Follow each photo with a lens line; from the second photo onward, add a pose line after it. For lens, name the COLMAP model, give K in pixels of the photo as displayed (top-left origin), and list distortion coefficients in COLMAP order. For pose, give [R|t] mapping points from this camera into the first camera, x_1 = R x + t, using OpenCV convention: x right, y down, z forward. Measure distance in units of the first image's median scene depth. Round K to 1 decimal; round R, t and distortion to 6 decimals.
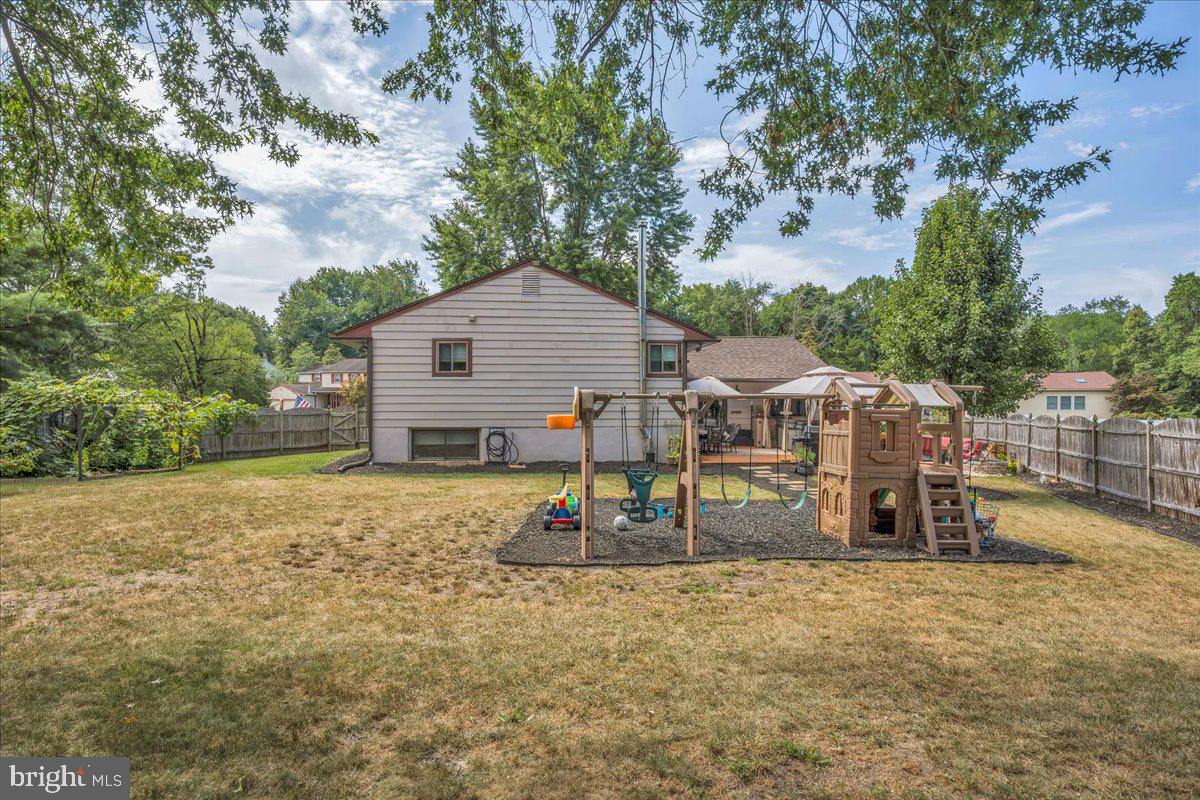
lens RADIAL K [[561.3, 0, 603.2], [0, 561.3, 416.1], [0, 0, 1]] dist [-0.048067, 0.000628]
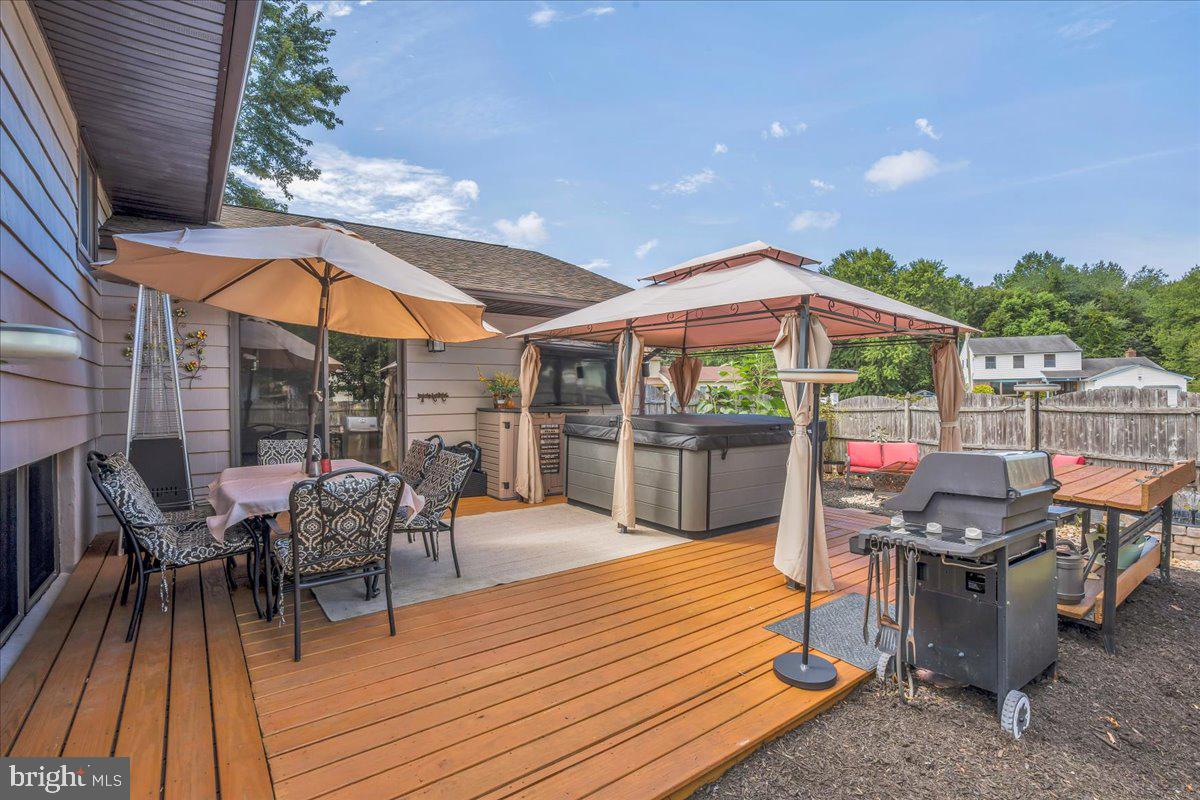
lens RADIAL K [[561.3, 0, 603.2], [0, 561.3, 416.1], [0, 0, 1]] dist [-0.048067, 0.000628]
pose [[0.851297, -0.045510, 0.522707, 0.157918], [0.036028, 0.998950, 0.028298, -0.001032], [-0.523446, -0.005258, 0.852043, 0.693940]]
